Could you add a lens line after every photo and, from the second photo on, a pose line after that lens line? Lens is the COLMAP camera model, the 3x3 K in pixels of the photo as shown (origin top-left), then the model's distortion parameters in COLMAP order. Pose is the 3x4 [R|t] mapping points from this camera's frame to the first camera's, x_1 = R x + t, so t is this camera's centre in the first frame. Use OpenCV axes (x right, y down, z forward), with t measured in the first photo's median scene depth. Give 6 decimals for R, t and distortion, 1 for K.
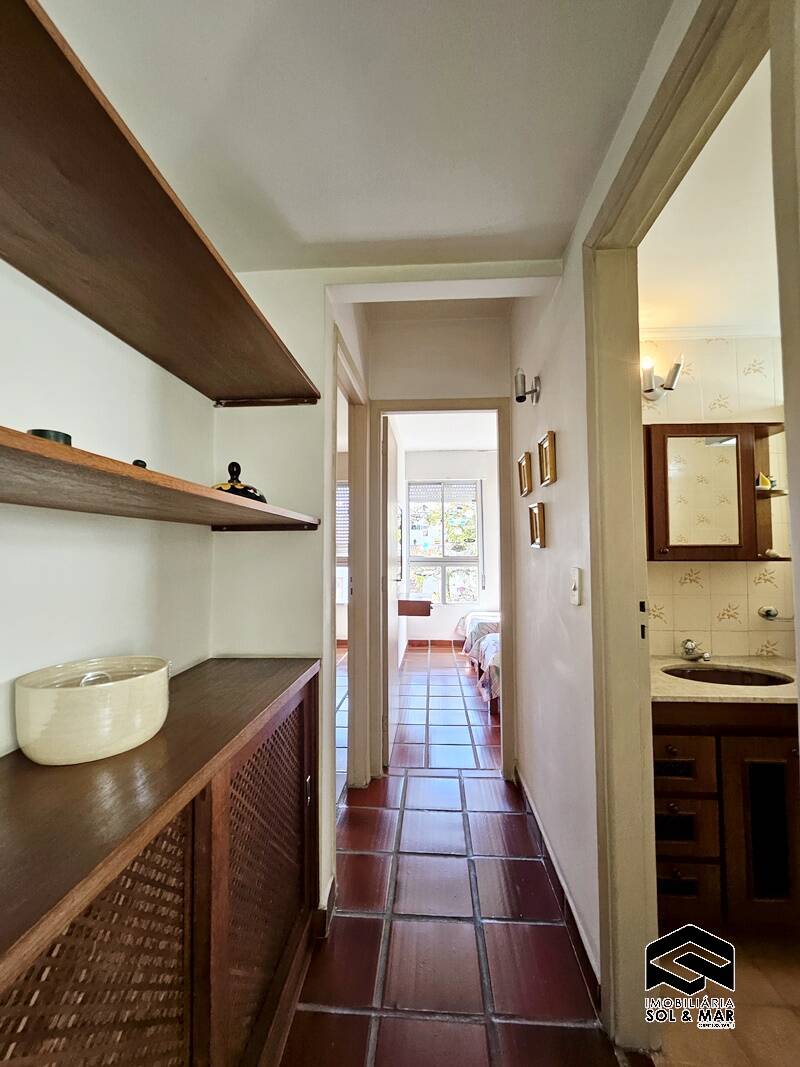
lens RADIAL K [[420.1, 0, 408.3], [0, 420.1, 536.7], [0, 0, 1]] dist [-0.002736, 0.000078]
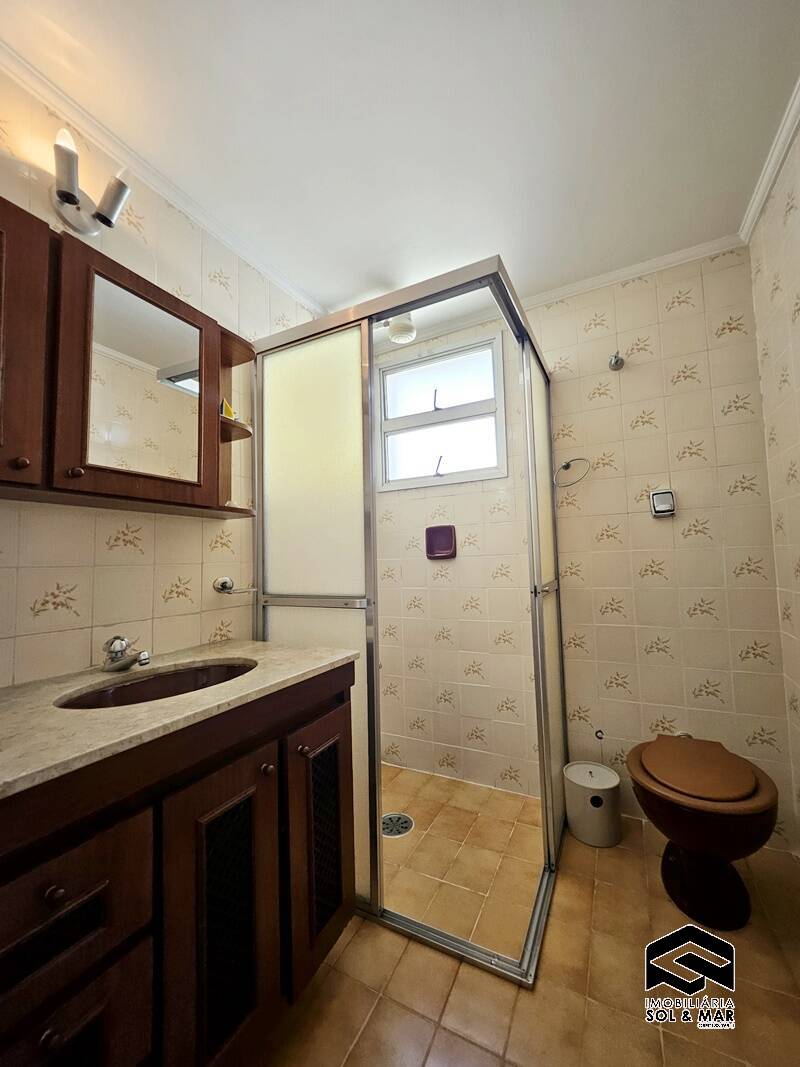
lens RADIAL K [[420.1, 0, 403.7], [0, 420.1, 534.8], [0, 0, 1]] dist [-0.002736, 0.000078]
pose [[0.399816, 0.055329, 0.914924, 0.280018], [-0.013853, 0.998427, -0.054325, 0.128609], [-0.916491, 0.009046, 0.399954, 0.389375]]
